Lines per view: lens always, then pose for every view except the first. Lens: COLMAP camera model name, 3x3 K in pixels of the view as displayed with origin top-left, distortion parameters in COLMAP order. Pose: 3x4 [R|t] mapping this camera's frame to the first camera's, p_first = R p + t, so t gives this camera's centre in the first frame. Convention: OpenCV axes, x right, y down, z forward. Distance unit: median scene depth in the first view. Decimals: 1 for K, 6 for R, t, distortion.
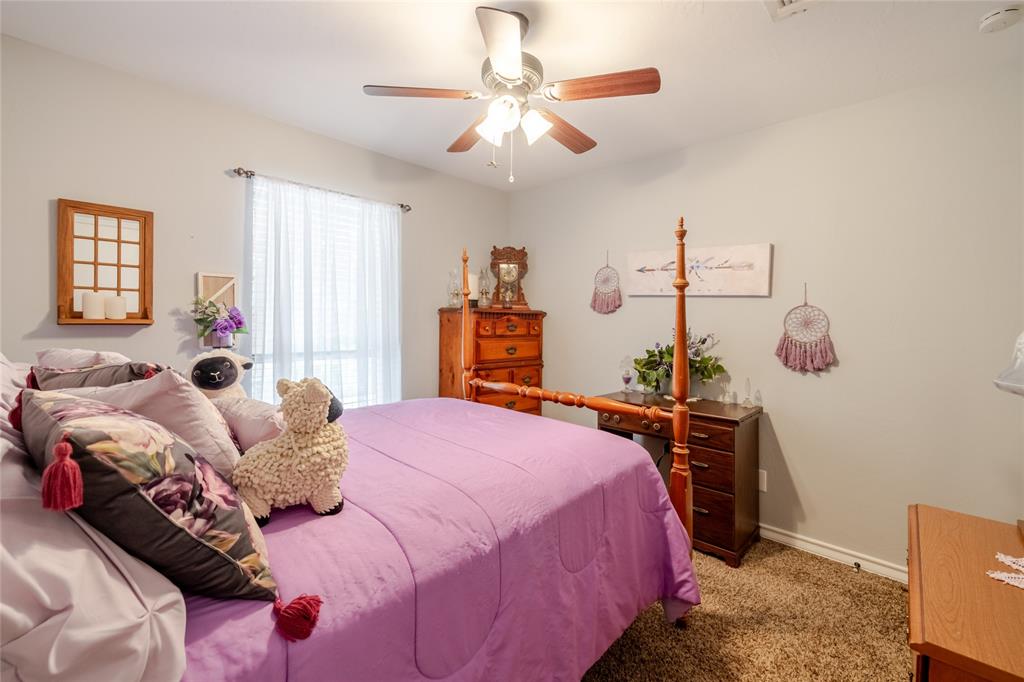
lens RADIAL K [[438.4, 0, 518.4], [0, 438.4, 320.6], [0, 0, 1]] dist [0.000708, 0.000134]
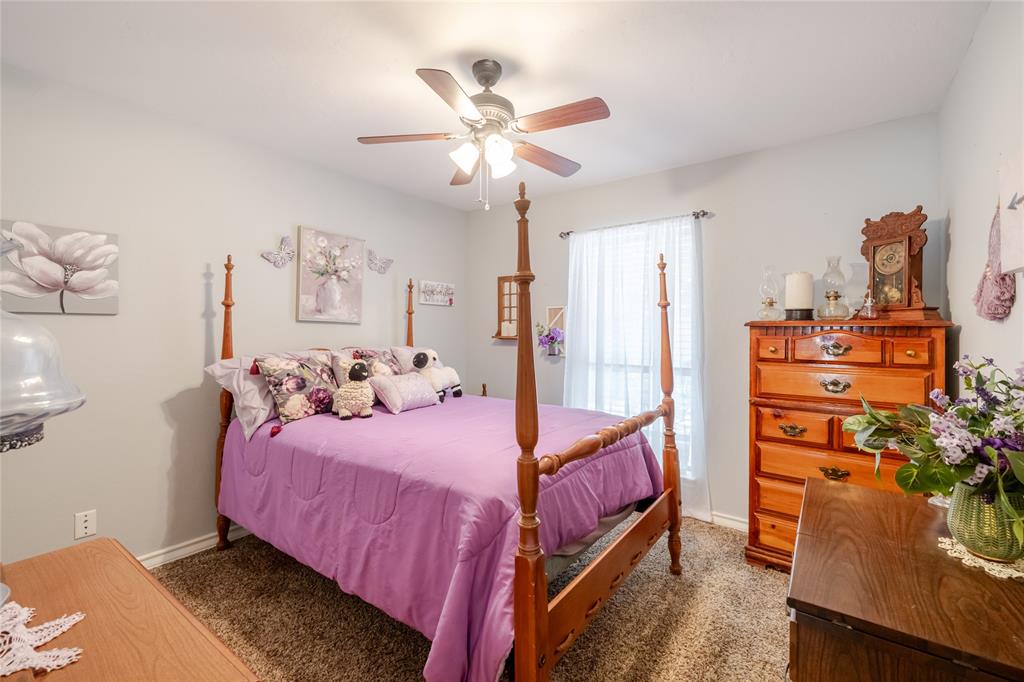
lens RADIAL K [[438.4, 0, 513.0], [0, 438.4, 337.4], [0, 0, 1]] dist [0.000708, 0.000134]
pose [[0.109789, -0.004115, -0.993946, 0.633976], [-0.011884, 0.999915, -0.005452, 0.008399], [0.993884, 0.012411, 0.109731, 0.545323]]
